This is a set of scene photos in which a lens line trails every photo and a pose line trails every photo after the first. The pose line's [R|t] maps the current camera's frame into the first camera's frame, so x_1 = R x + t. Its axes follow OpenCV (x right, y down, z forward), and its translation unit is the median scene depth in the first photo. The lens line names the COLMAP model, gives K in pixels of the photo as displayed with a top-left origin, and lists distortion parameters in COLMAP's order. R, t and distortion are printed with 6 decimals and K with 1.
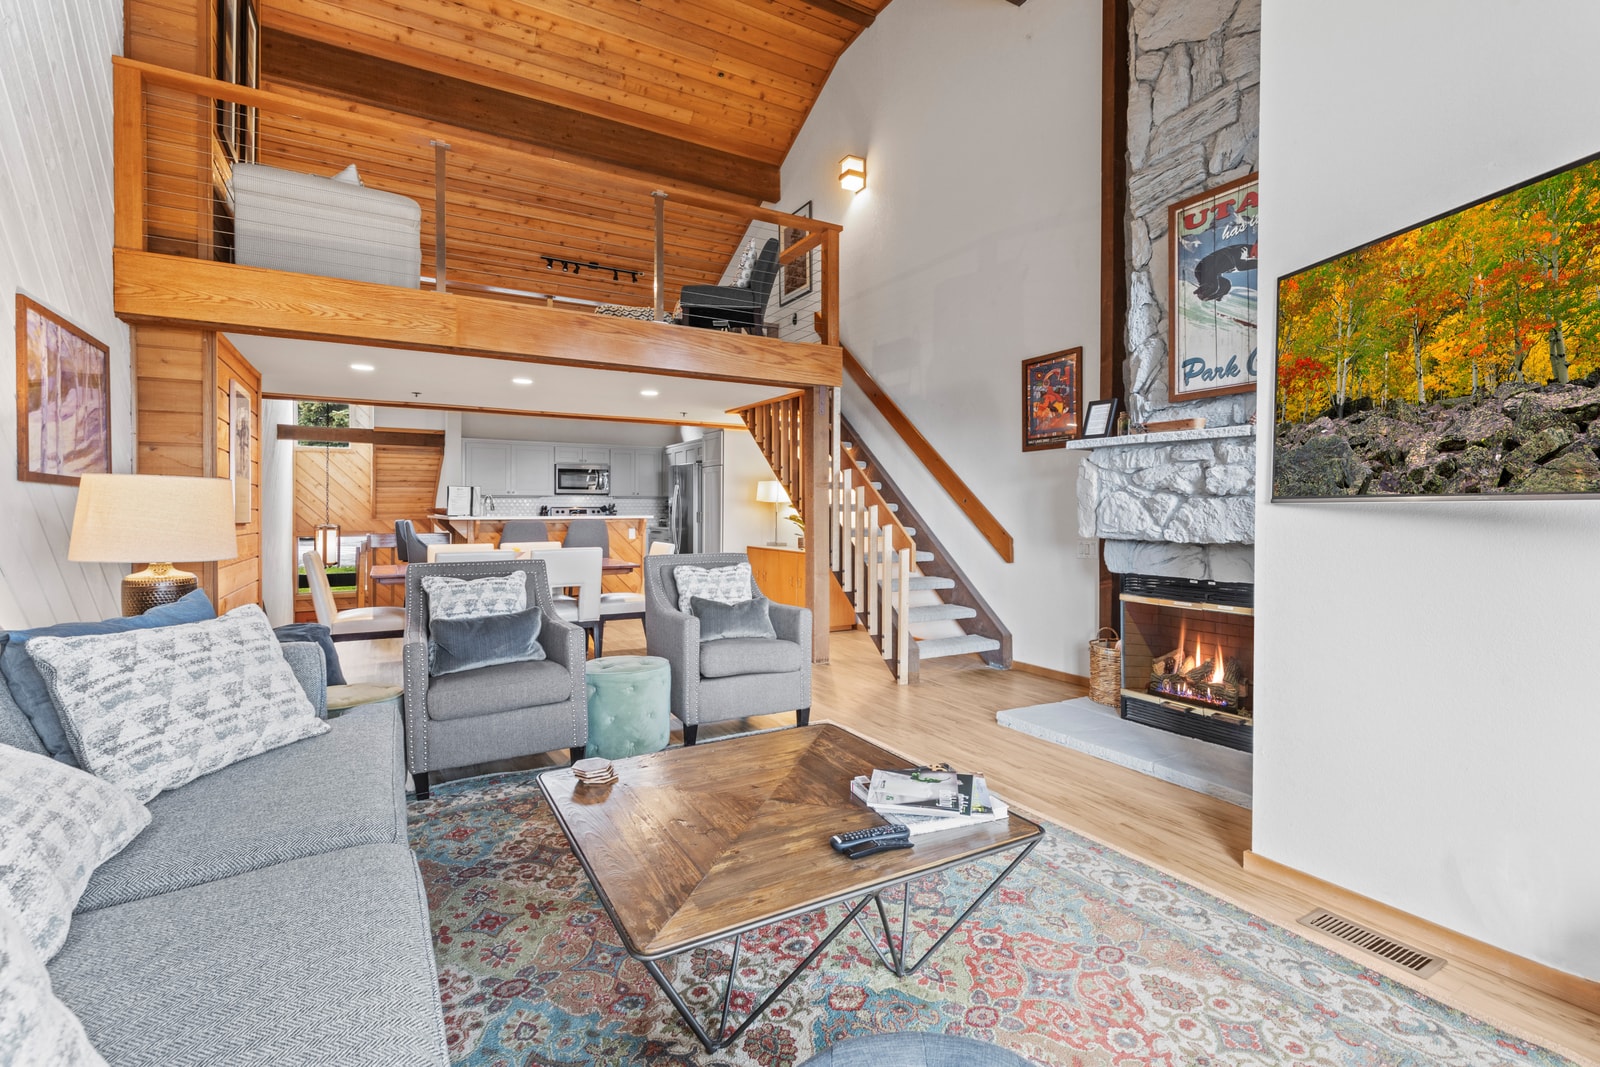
lens RADIAL K [[732.3, 0, 798.5], [0, 732.3, 520.0], [0, 0, 1]] dist [0.017641, -0.002405]
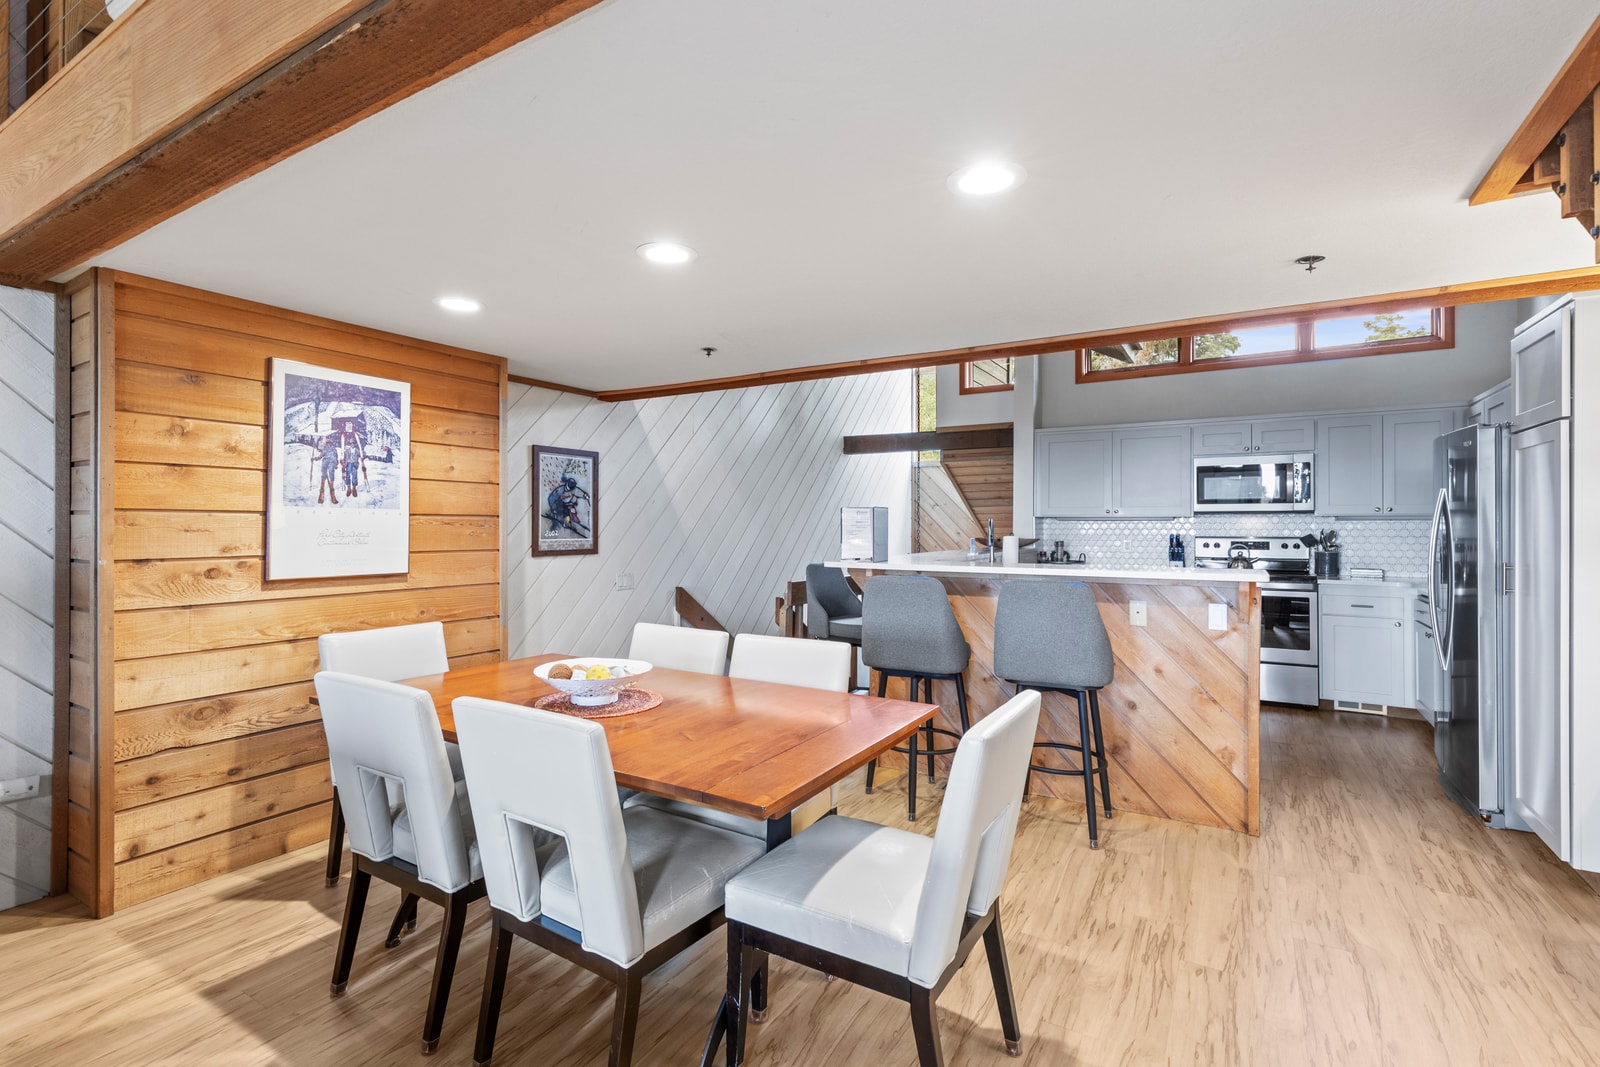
lens RADIAL K [[732.3, 0, 794.9], [0, 732.3, 519.1], [0, 0, 1]] dist [0.017641, -0.002405]
pose [[0.489513, -0.005703, -0.871977, 0.004671], [-0.012179, 0.999836, -0.013376, -0.020299], [0.871911, 0.017168, 0.489364, 0.477104]]
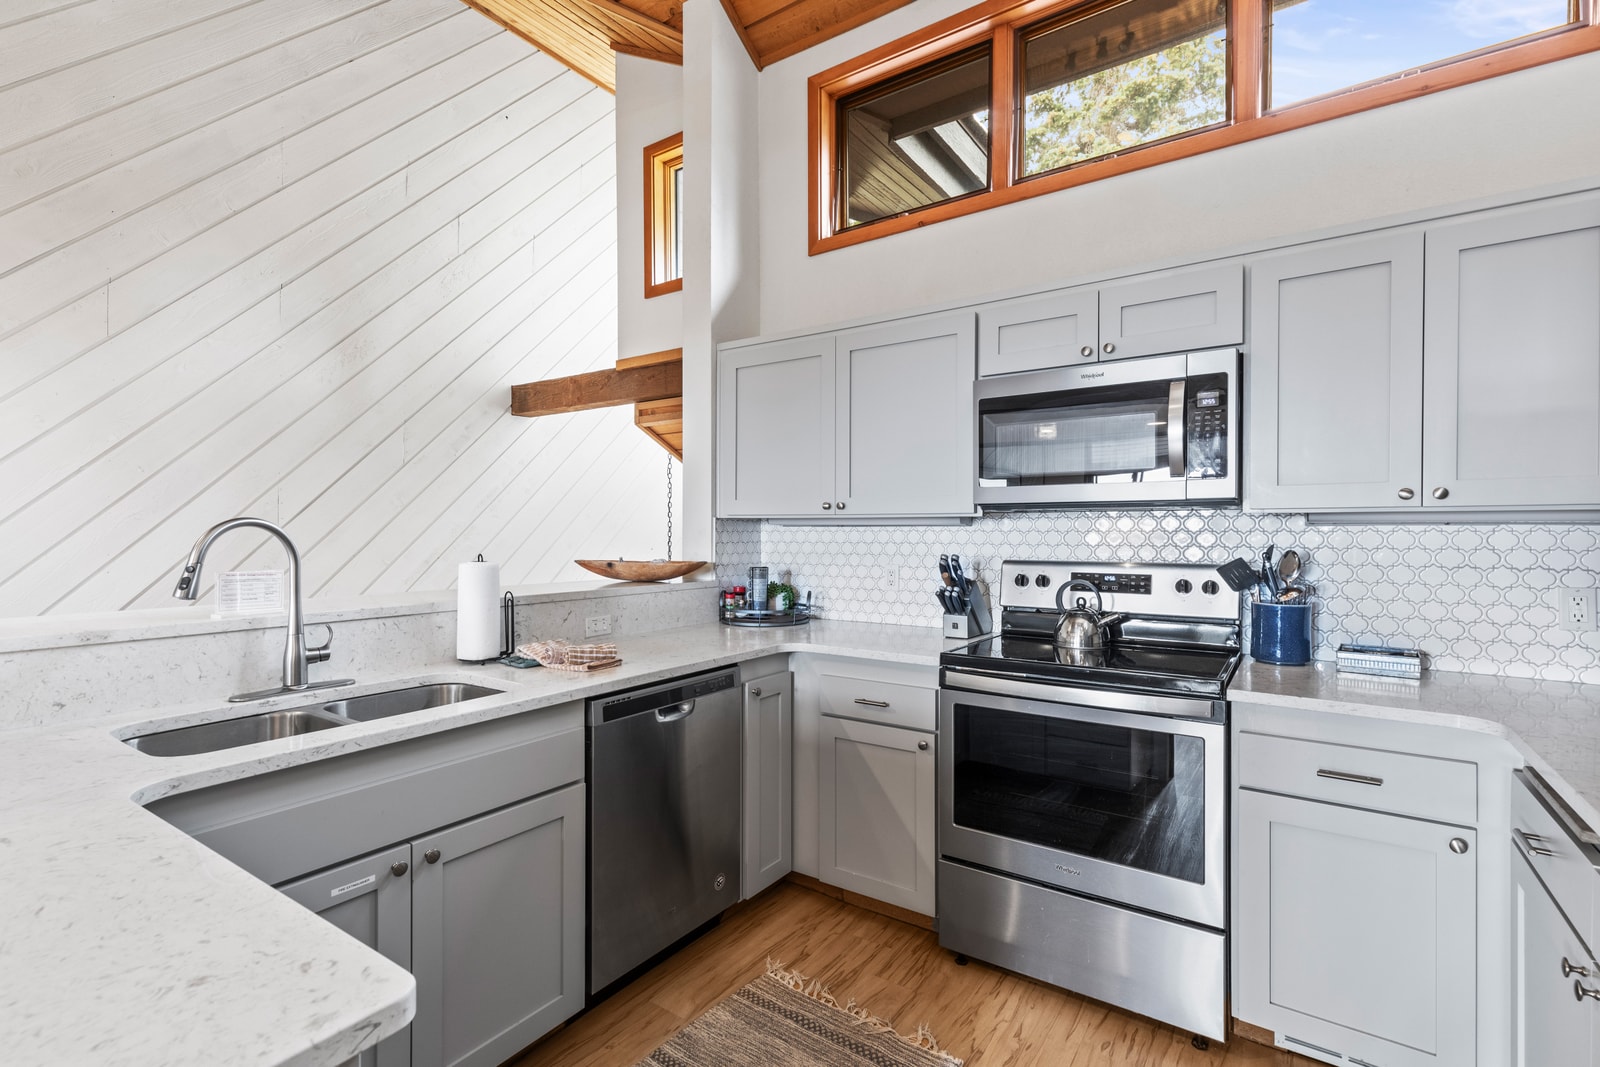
lens RADIAL K [[732.3, 0, 803.4], [0, 732.3, 530.6], [0, 0, 1]] dist [0.017641, -0.002405]
pose [[0.421315, 0.001769, -0.906912, -0.139278], [-0.012749, 0.999911, -0.003972, -0.027056], [0.906825, 0.013236, 0.421300, 0.864510]]
